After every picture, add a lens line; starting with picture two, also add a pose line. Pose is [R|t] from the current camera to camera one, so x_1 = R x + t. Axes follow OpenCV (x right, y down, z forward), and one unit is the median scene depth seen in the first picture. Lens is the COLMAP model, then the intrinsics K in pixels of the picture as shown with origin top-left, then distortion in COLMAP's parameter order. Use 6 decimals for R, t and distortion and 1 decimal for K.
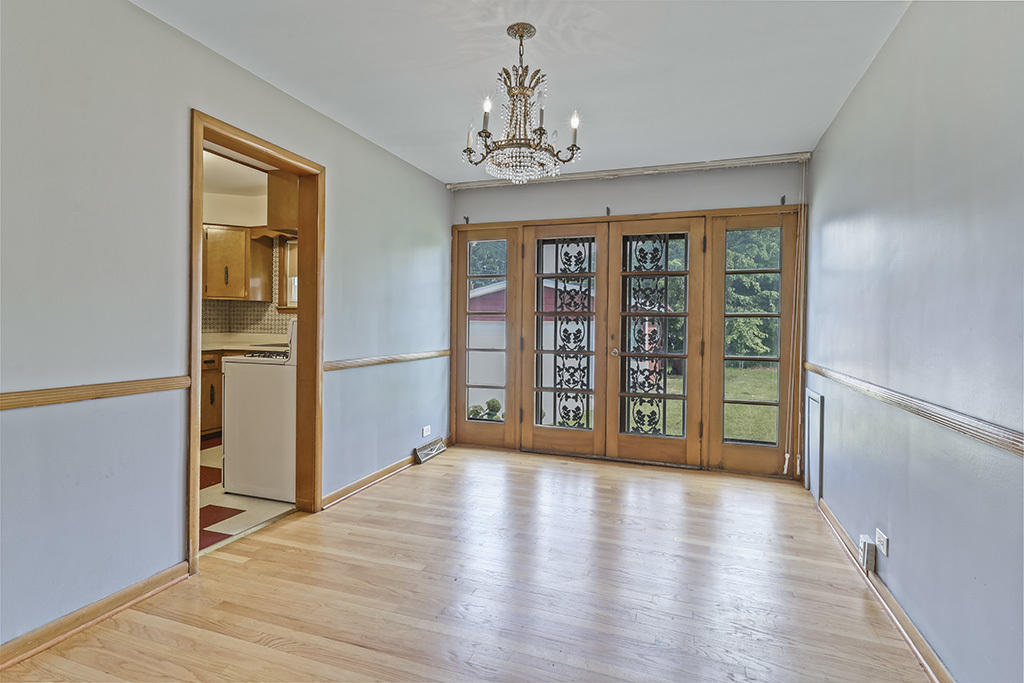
lens RADIAL K [[502.3, 0, 496.7], [0, 502.3, 324.6], [0, 0, 1]] dist [0.003488, -0.000865]
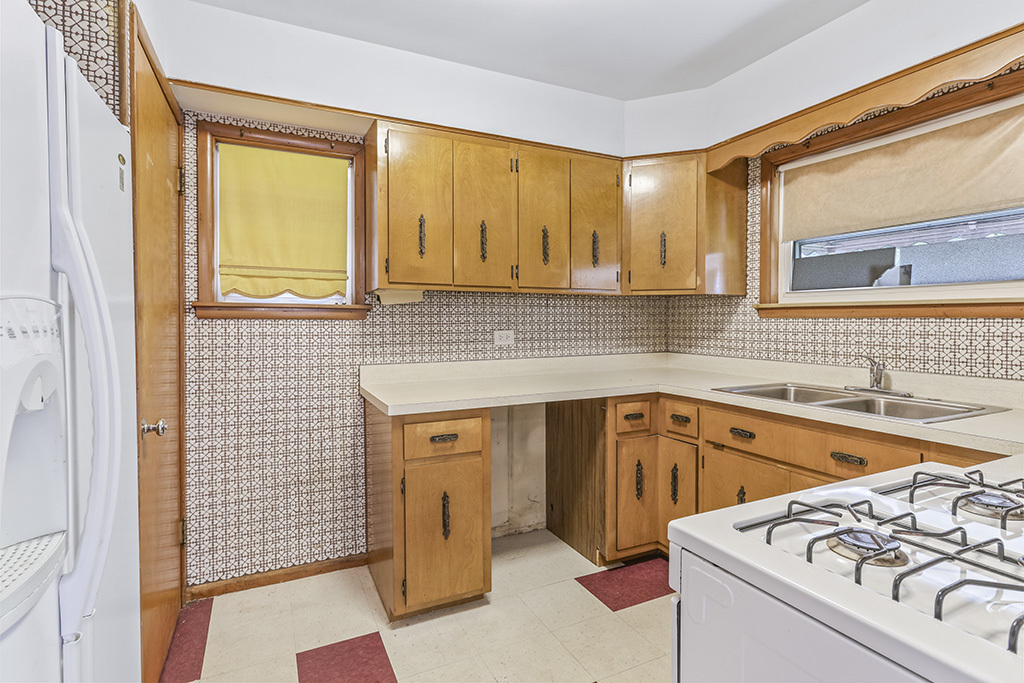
lens RADIAL K [[502.3, 0, 510.8], [0, 502.3, 335.0], [0, 0, 1]] dist [0.003488, -0.000865]
pose [[0.718001, 0.007731, -0.696000, -0.265135], [0.006235, 0.999827, 0.017539, -0.015953], [0.696015, -0.016933, 0.717828, 0.473551]]
